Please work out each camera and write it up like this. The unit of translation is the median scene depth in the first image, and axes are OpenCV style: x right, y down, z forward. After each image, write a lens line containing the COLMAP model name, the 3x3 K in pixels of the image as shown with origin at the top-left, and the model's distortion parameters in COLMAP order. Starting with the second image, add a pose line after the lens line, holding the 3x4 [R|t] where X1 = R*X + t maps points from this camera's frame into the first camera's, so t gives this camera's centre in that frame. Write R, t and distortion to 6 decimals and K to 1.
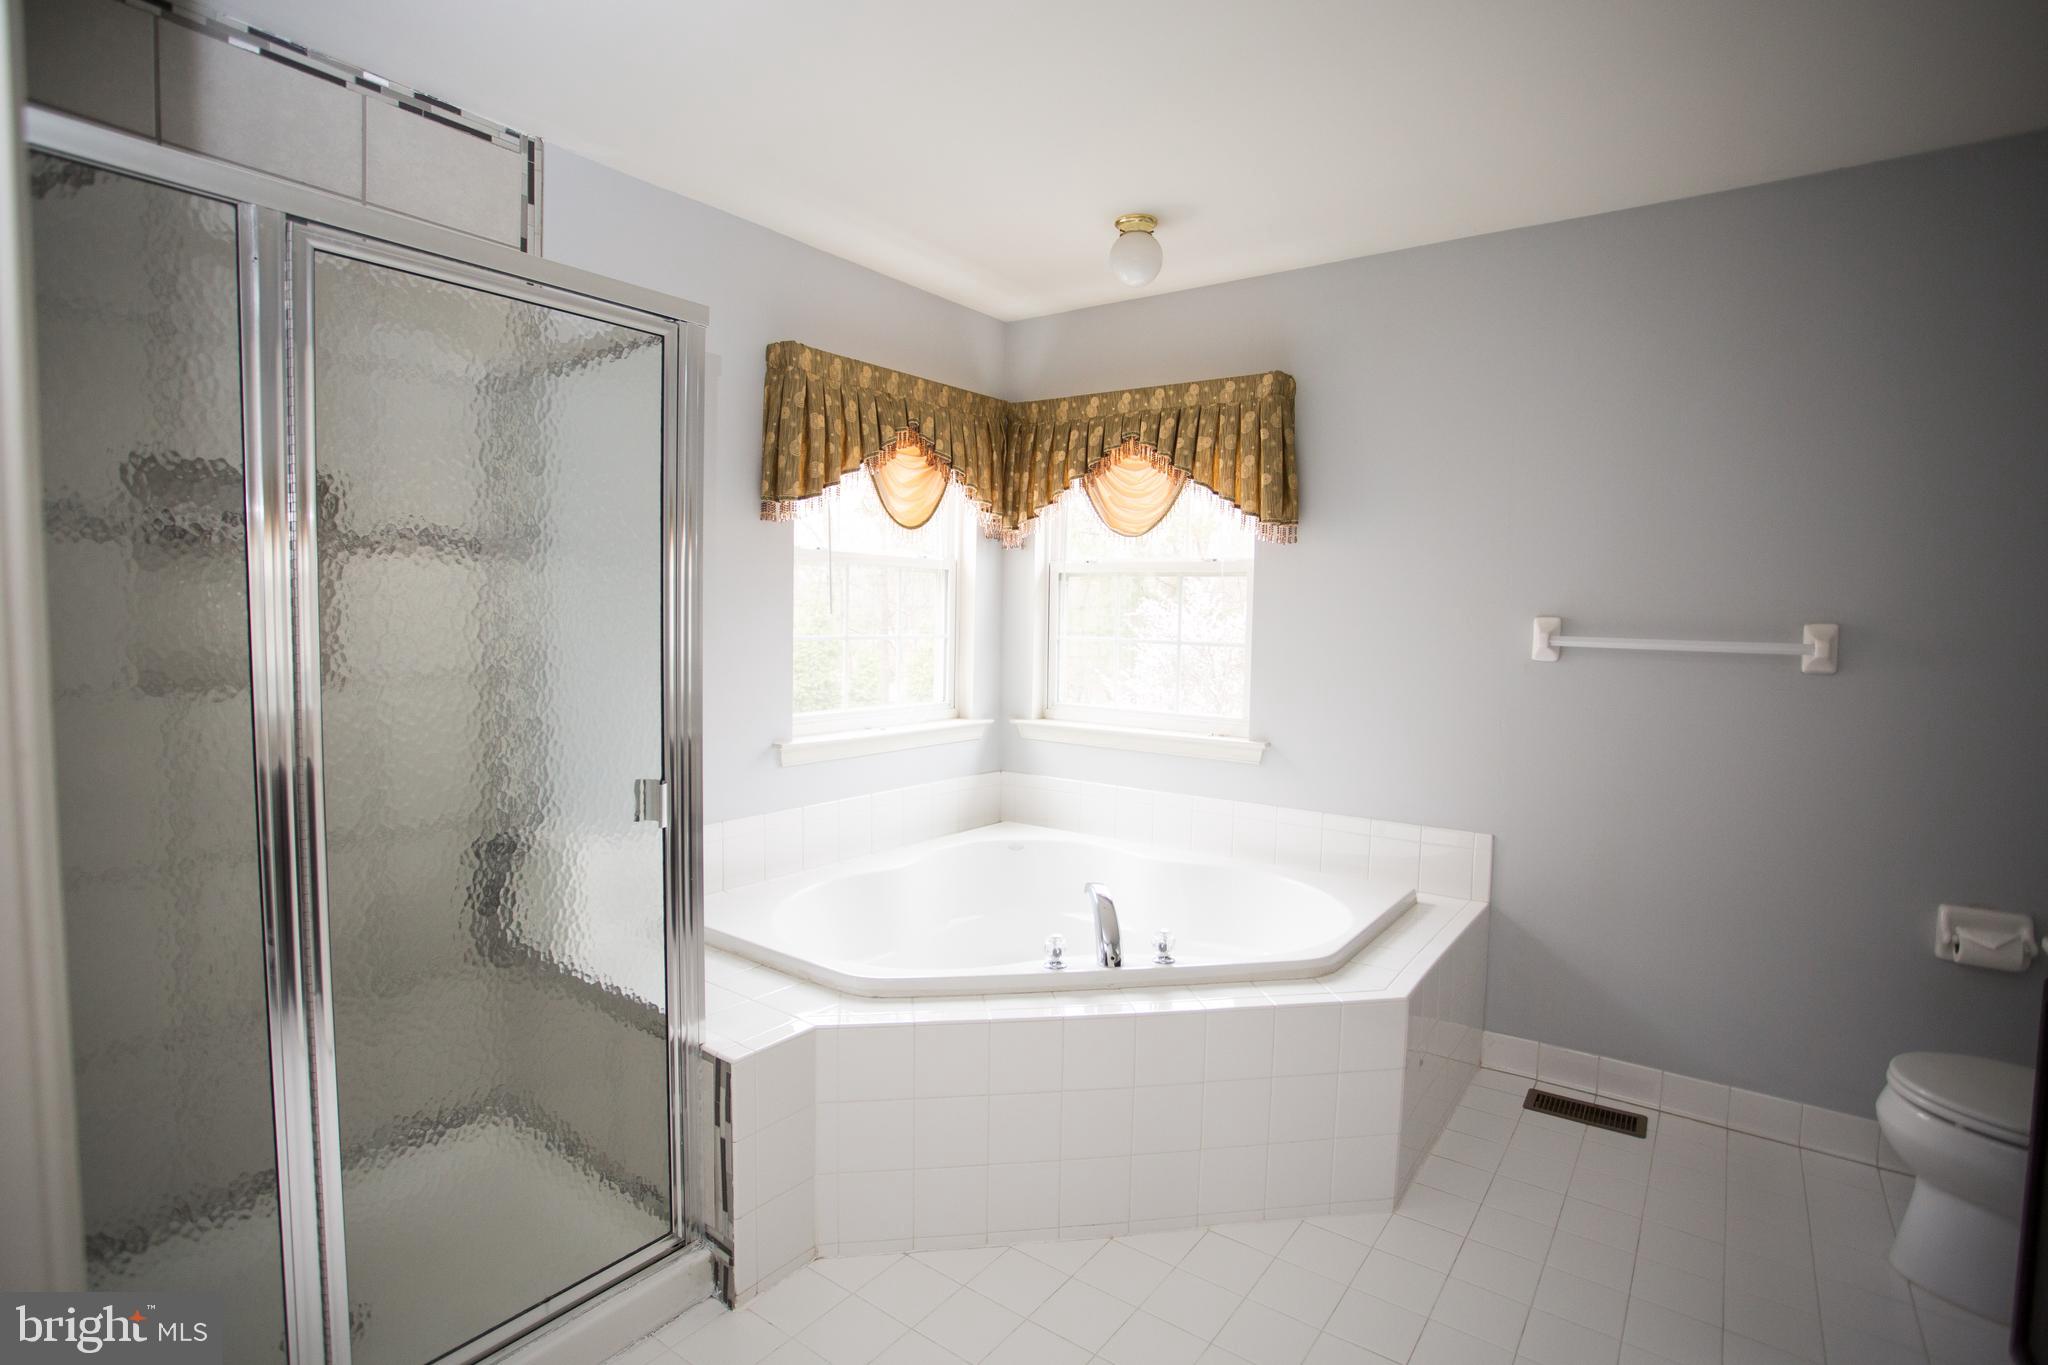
lens RADIAL K [[1035.1, 0, 1021.3], [0, 1035.1, 678.5], [0, 0, 1]] dist [-0.021934, 0.029974]
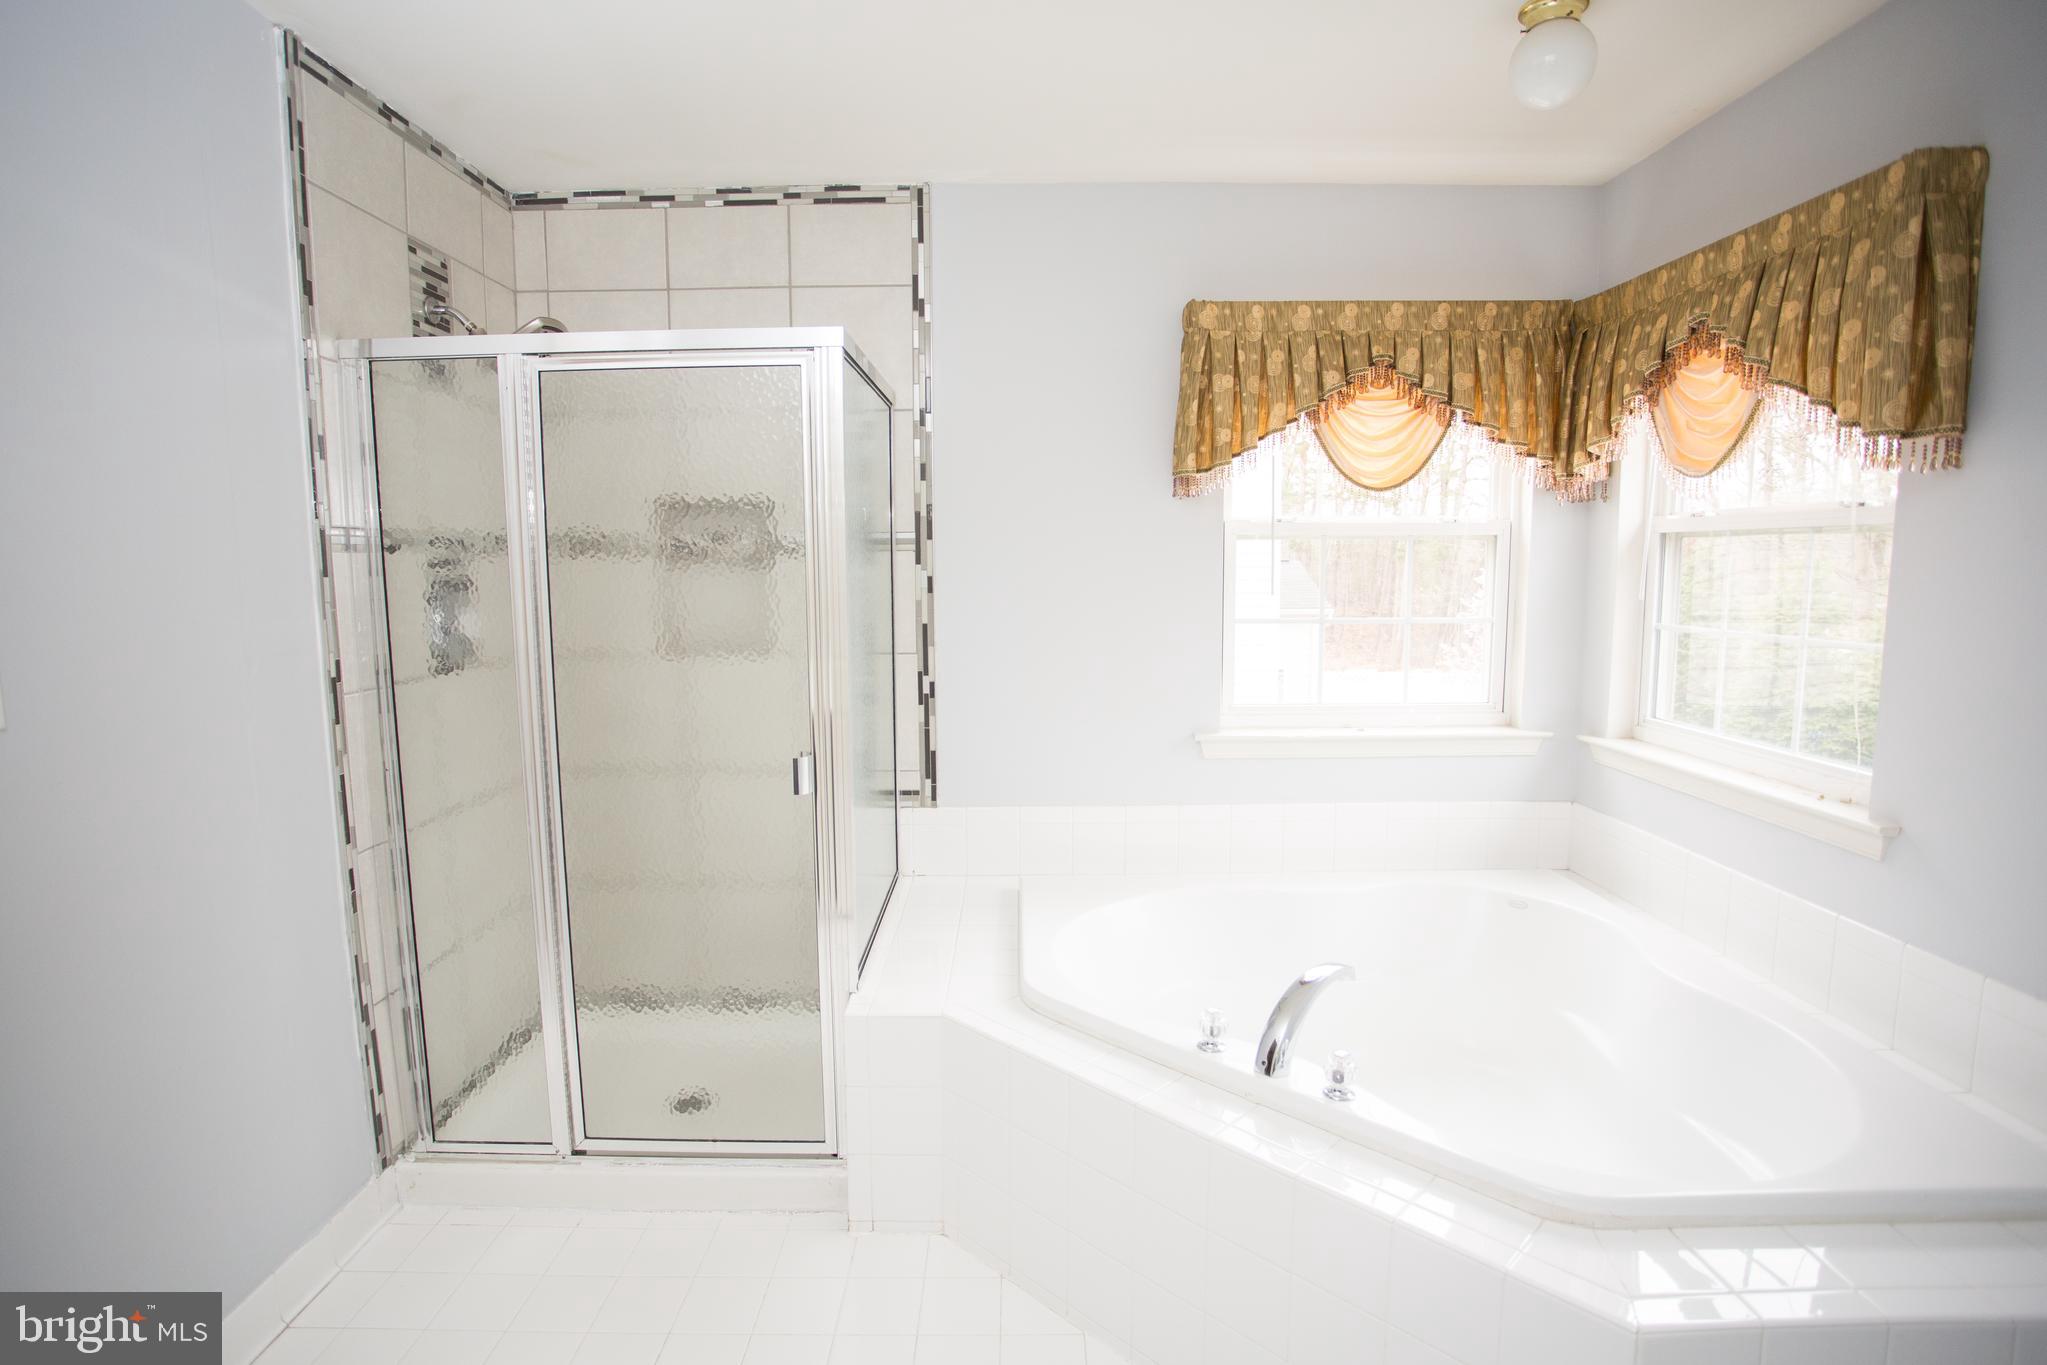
lens RADIAL K [[1040.0, 0, 1018.3], [0, 1040.0, 683.0], [0, 0, 1]] dist [-0.048221, 0.030572]
pose [[0.595309, 0.073284, -0.800148, 0.392916], [-0.038347, 0.997289, 0.062810, -0.033208], [0.802582, -0.006708, 0.596505, 0.284234]]
